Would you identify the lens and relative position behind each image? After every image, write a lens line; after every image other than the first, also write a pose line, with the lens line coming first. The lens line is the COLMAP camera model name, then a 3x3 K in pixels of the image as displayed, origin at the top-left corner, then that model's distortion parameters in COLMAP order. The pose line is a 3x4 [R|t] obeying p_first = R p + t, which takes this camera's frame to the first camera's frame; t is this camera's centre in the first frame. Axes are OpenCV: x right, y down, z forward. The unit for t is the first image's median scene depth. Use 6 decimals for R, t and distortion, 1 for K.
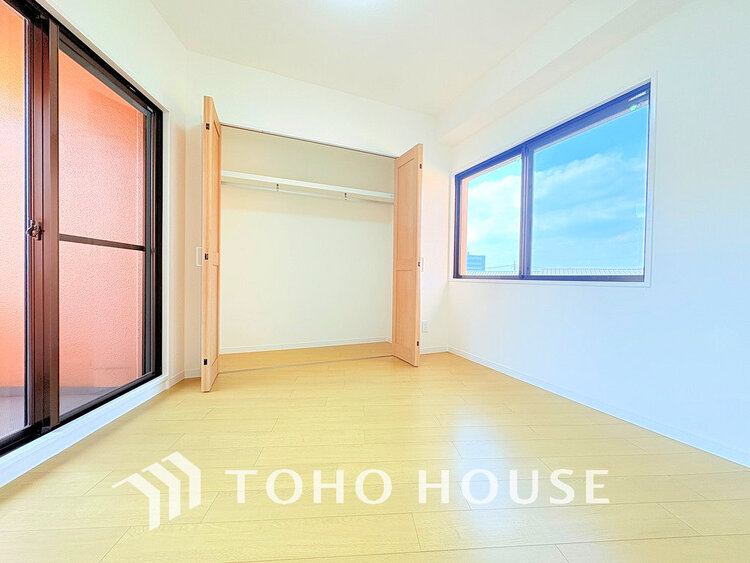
lens RADIAL K [[302.7, 0, 372.6], [0, 302.7, 283.2], [0, 0, 1]] dist [0.008838, -0.000217]
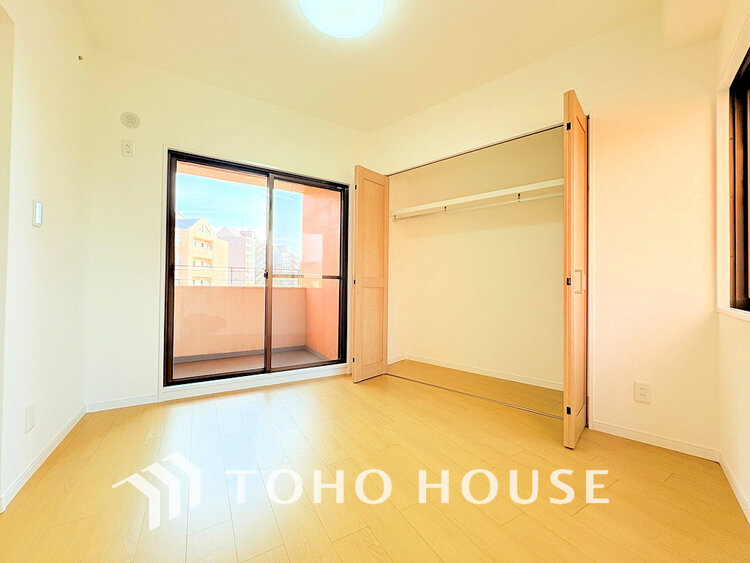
lens RADIAL K [[302.7, 0, 378.9], [0, 302.7, 282.3], [0, 0, 1]] dist [0.008838, -0.000217]
pose [[0.432543, -0.019233, -0.901408, 0.485262], [-0.018664, 0.999367, -0.030278, -0.031614], [0.901420, 0.029920, 0.431910, 0.336207]]
